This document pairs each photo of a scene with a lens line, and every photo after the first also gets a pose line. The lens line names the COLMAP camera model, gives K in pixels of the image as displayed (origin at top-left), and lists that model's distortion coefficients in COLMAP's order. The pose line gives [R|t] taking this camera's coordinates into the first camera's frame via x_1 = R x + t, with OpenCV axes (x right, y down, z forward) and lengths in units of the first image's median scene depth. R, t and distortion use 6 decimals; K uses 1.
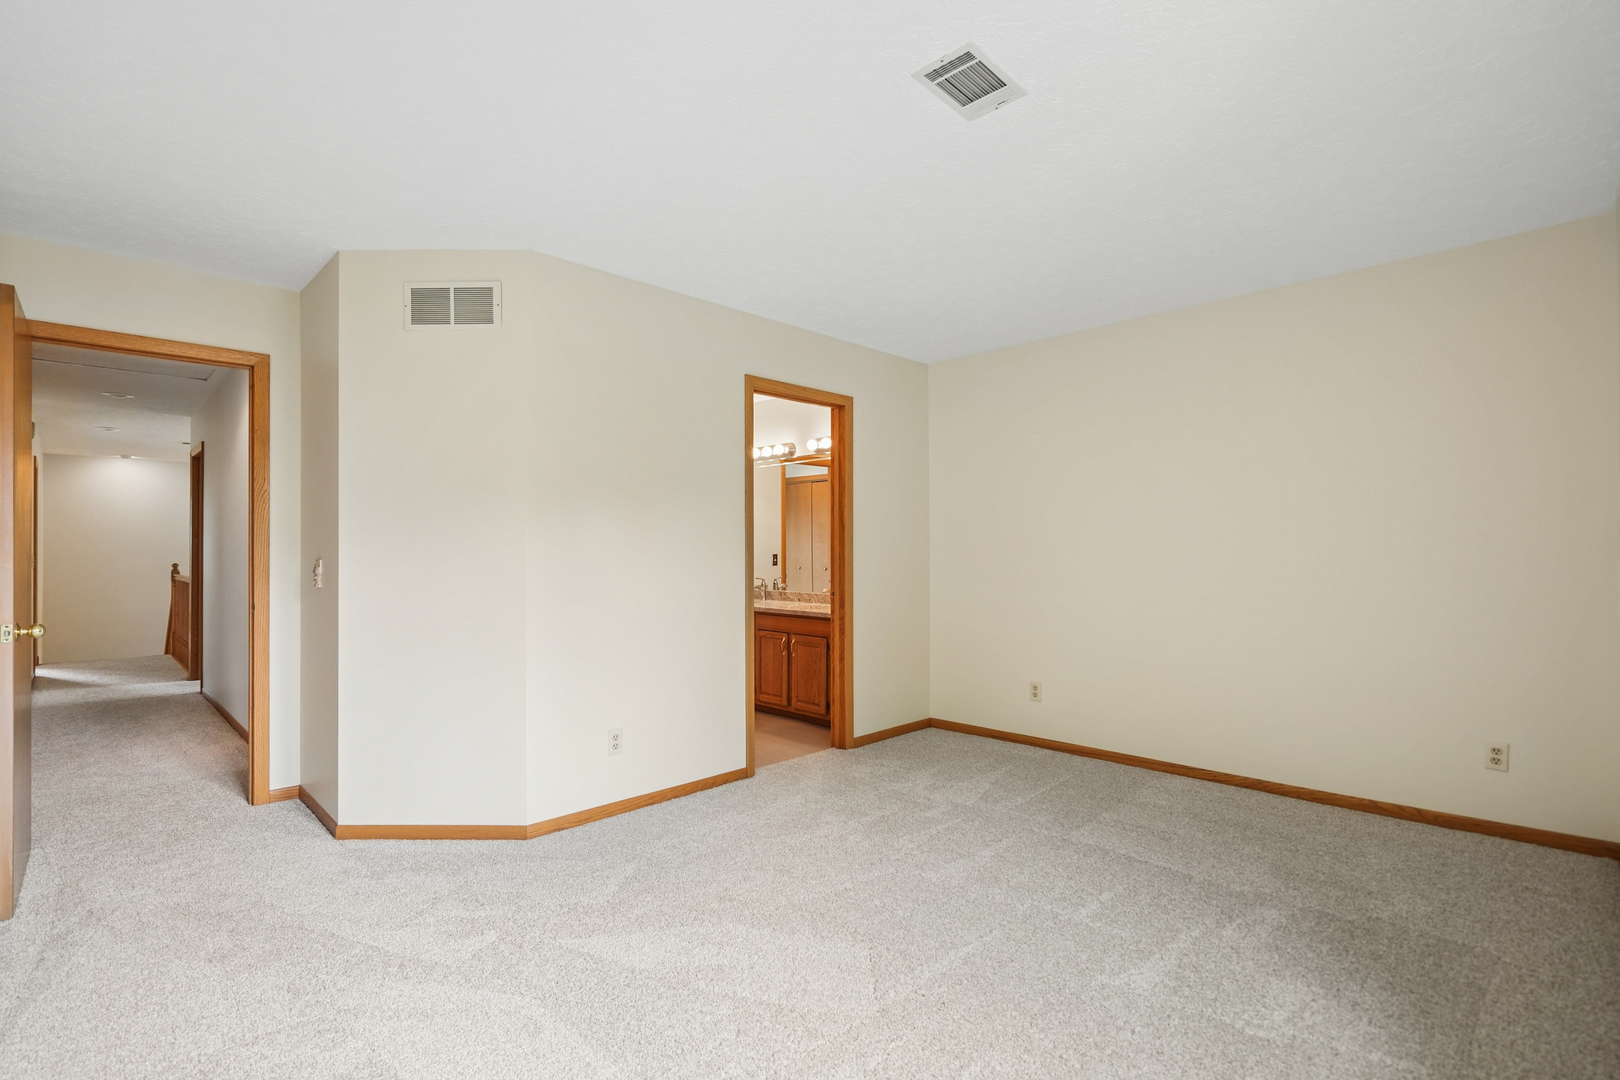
lens RADIAL K [[743.9, 0, 810.9], [0, 743.9, 531.7], [0, 0, 1]] dist [-0.002289, -0.000409]
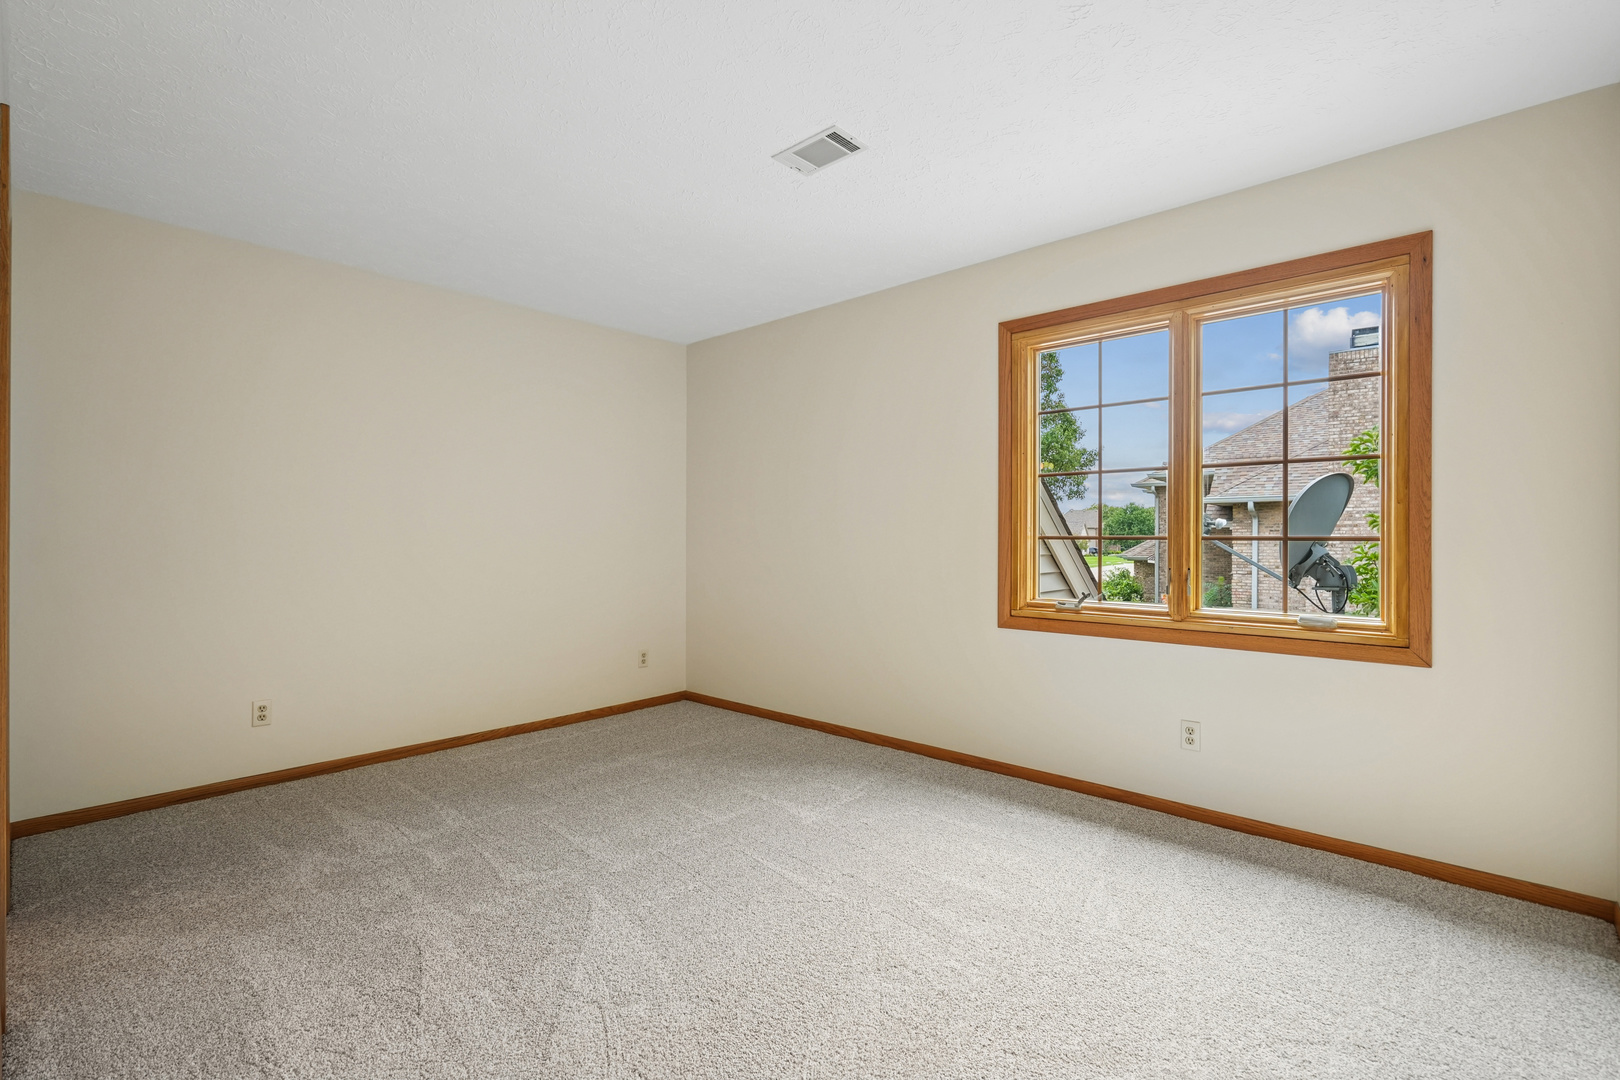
lens RADIAL K [[743.9, 0, 810.9], [0, 743.9, 531.7], [0, 0, 1]] dist [-0.002289, -0.000409]
pose [[-0.045069, 0.013144, 0.998897, -0.579223], [-0.024286, 0.999604, -0.014249, 0.036237], [-0.998689, -0.024901, -0.044731, 0.596861]]
